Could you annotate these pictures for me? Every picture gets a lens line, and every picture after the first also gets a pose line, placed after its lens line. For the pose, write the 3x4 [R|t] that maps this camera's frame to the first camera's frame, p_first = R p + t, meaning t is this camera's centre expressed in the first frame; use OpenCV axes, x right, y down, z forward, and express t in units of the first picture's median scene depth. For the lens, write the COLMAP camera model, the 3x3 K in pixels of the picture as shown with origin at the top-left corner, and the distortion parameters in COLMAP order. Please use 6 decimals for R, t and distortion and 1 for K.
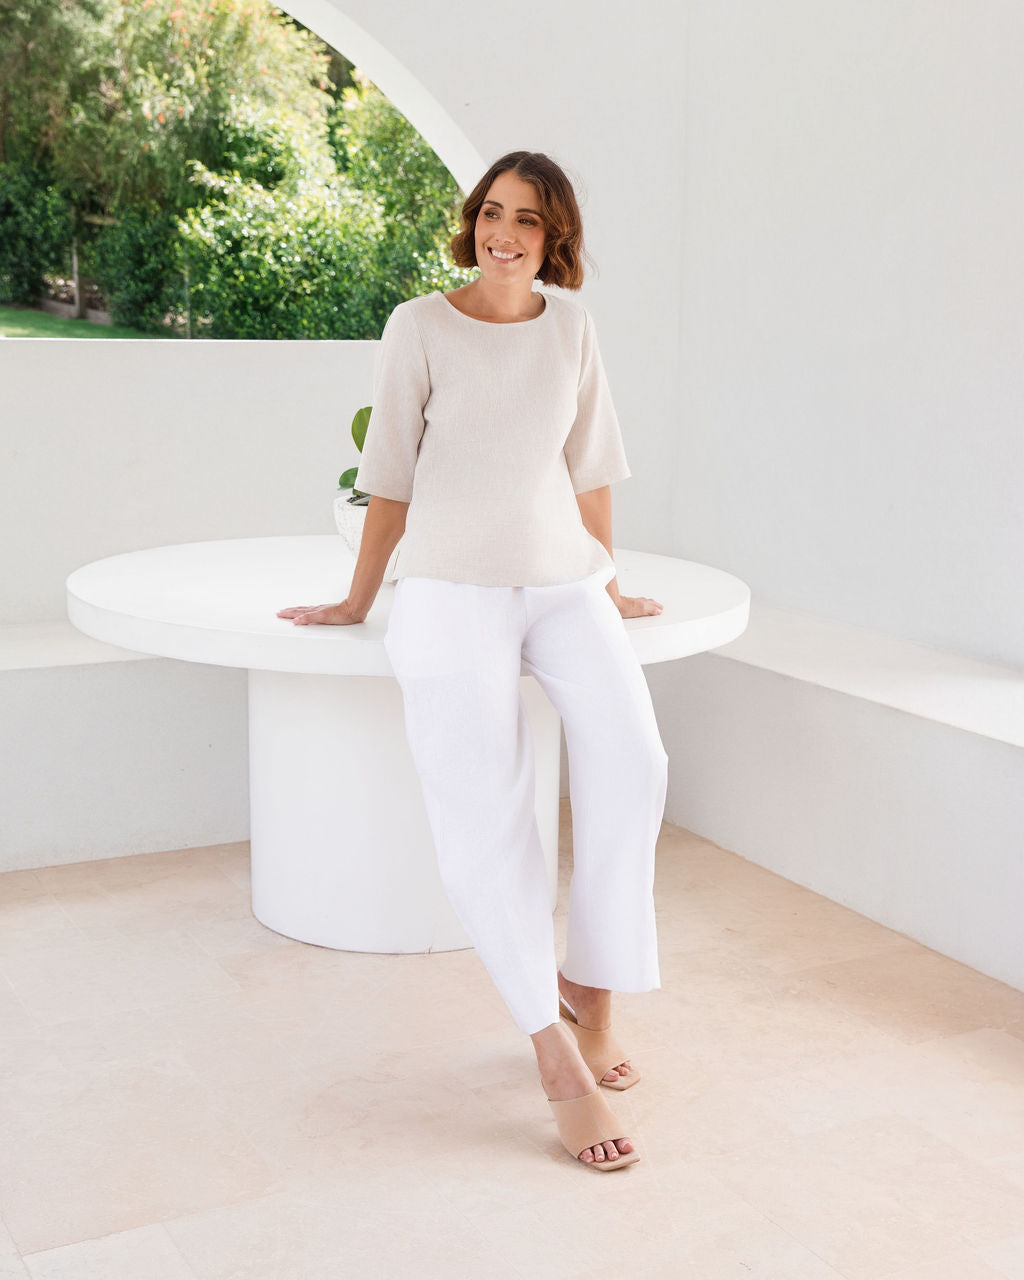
lens RADIAL K [[1872.0, 0, 518.7], [0, 1872.0, 686.5], [0, 0, 1]] dist [0.003022, 0.067853]
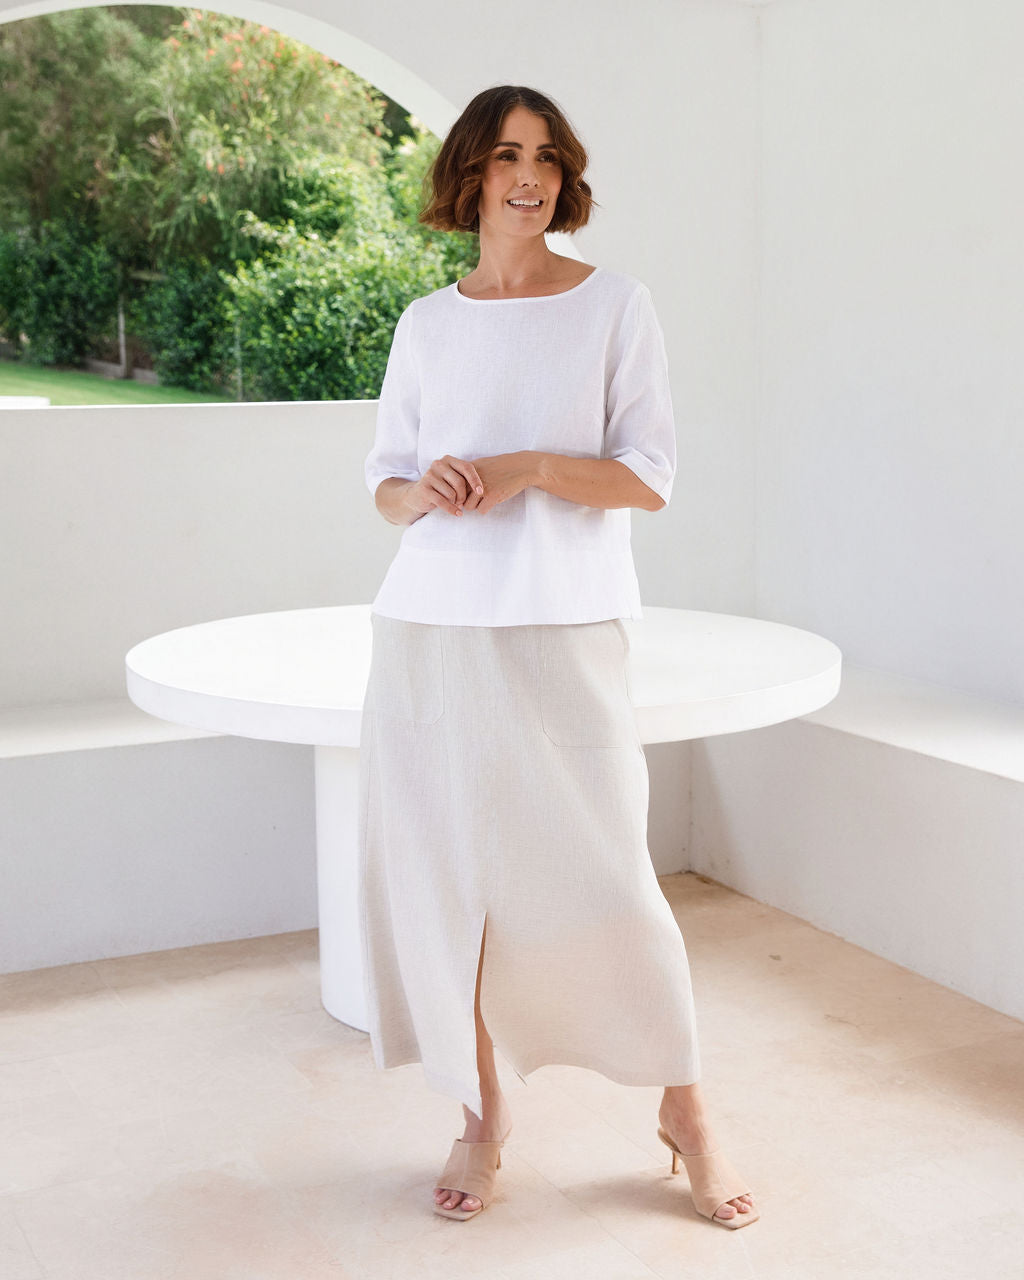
lens RADIAL K [[1766.6, 0, 553.9], [0, 1766.6, 613.6], [0, 0, 1]] dist [-0.010889, 0.056713]
pose [[0.999384, -0.020181, -0.028722, 0.005638], [0.017718, 0.996344, -0.083576, 0.000848], [0.030304, 0.083016, 0.996087, 0.125063]]
